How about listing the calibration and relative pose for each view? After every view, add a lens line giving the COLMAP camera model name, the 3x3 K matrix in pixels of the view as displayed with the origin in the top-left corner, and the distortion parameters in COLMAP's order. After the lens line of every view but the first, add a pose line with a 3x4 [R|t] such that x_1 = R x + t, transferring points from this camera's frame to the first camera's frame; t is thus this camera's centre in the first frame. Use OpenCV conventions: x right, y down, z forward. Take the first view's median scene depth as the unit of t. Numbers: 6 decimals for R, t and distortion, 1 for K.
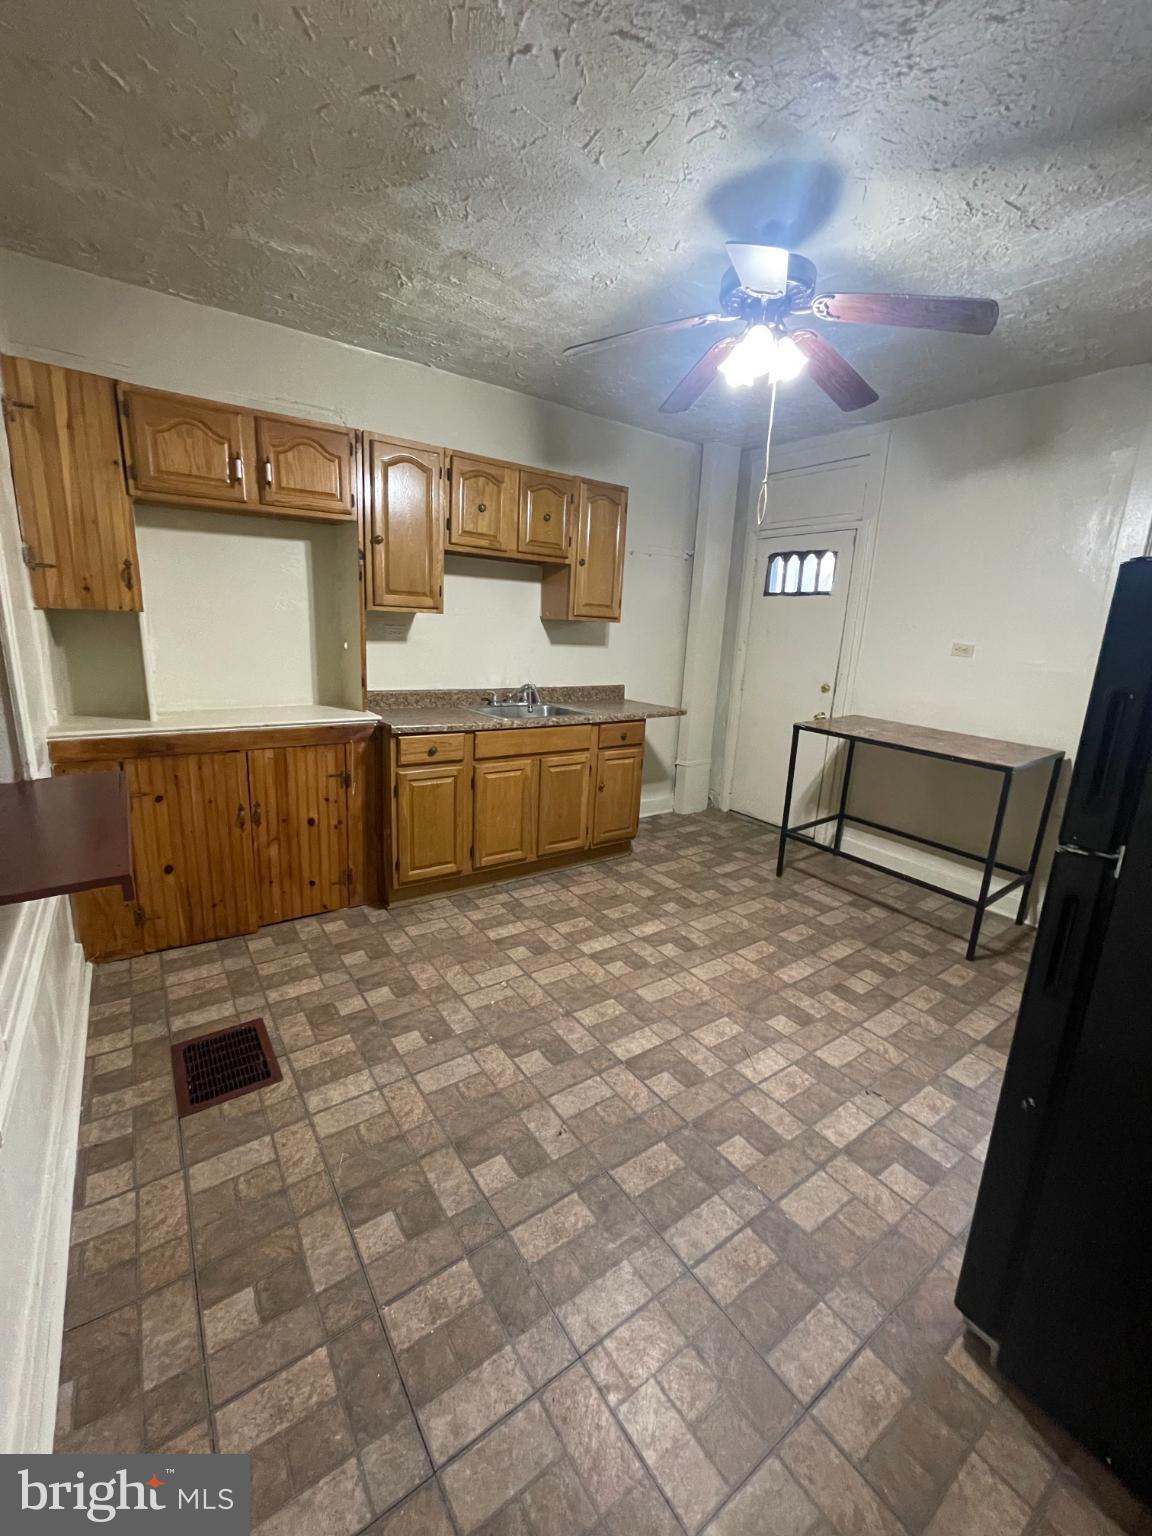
lens RADIAL K [[617.1, 0, 575.1], [0, 617.1, 763.8], [0, 0, 1]] dist [-0.000896, 0.000095]
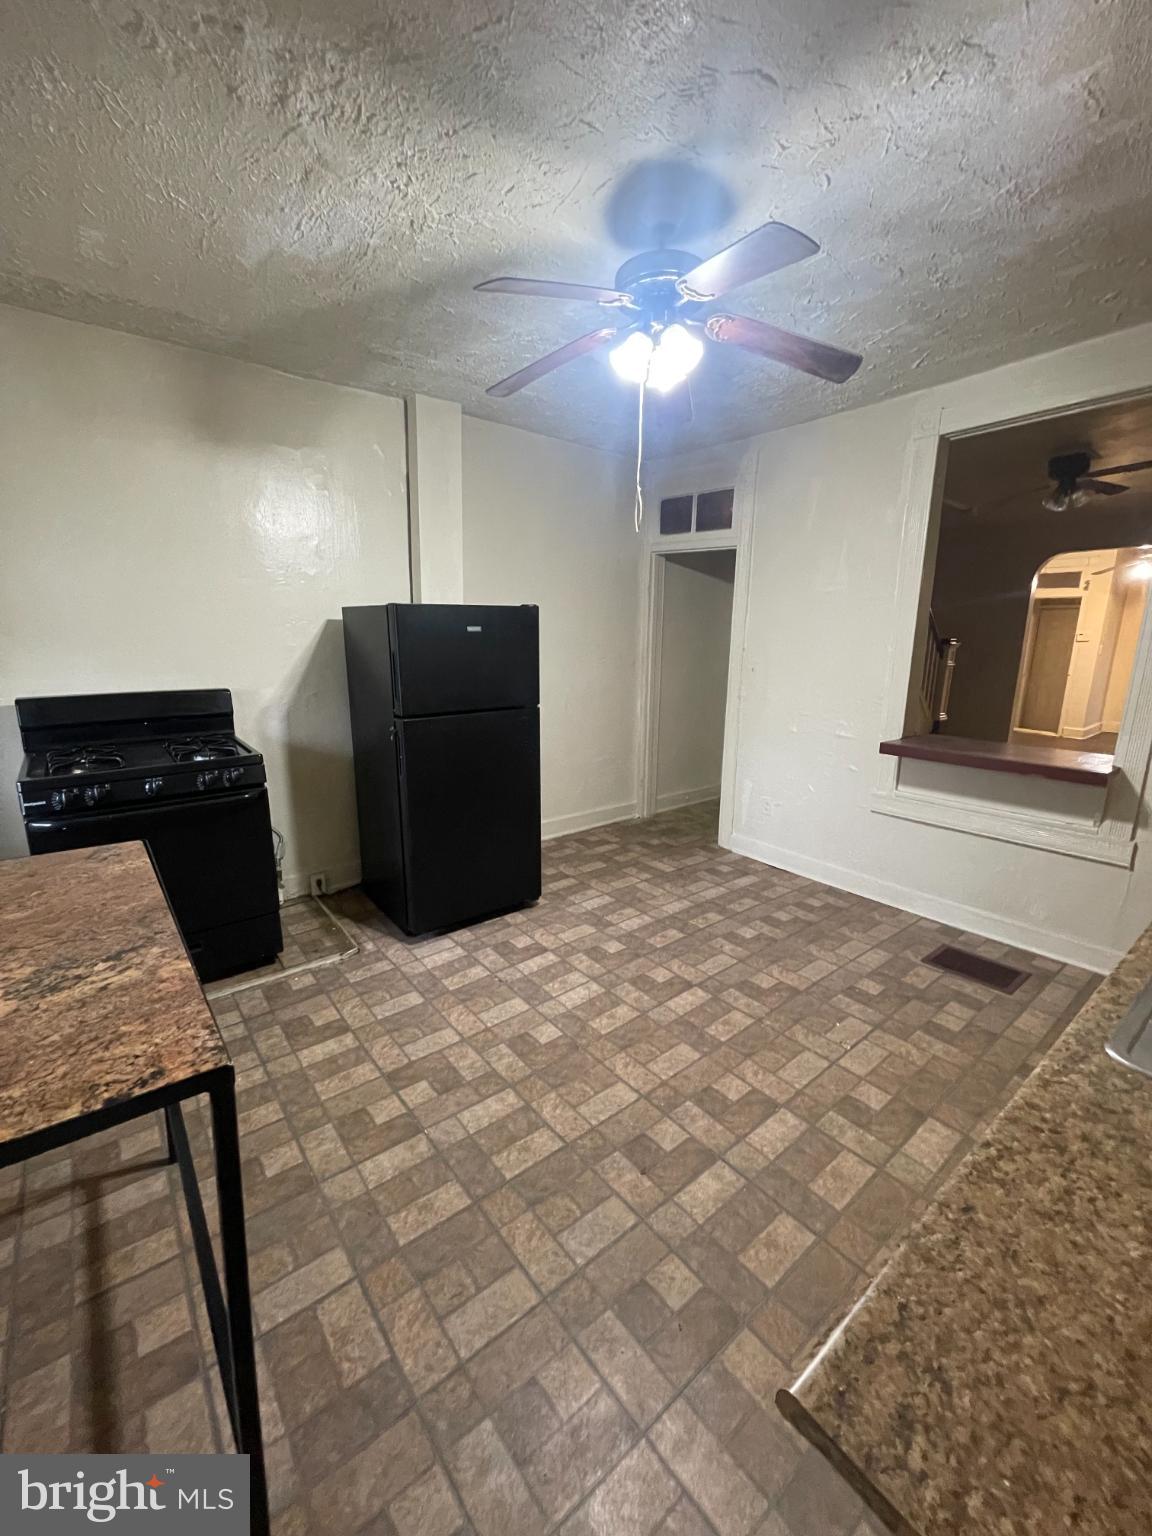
lens RADIAL K [[617.1, 0, 575.1], [0, 617.1, 763.8], [0, 0, 1]] dist [-0.000896, 0.000095]
pose [[-0.996621, -0.043139, -0.069894, 0.383057], [-0.068749, 0.903765, 0.422472, -0.389358], [0.044943, 0.425850, -0.903677, 1.733816]]
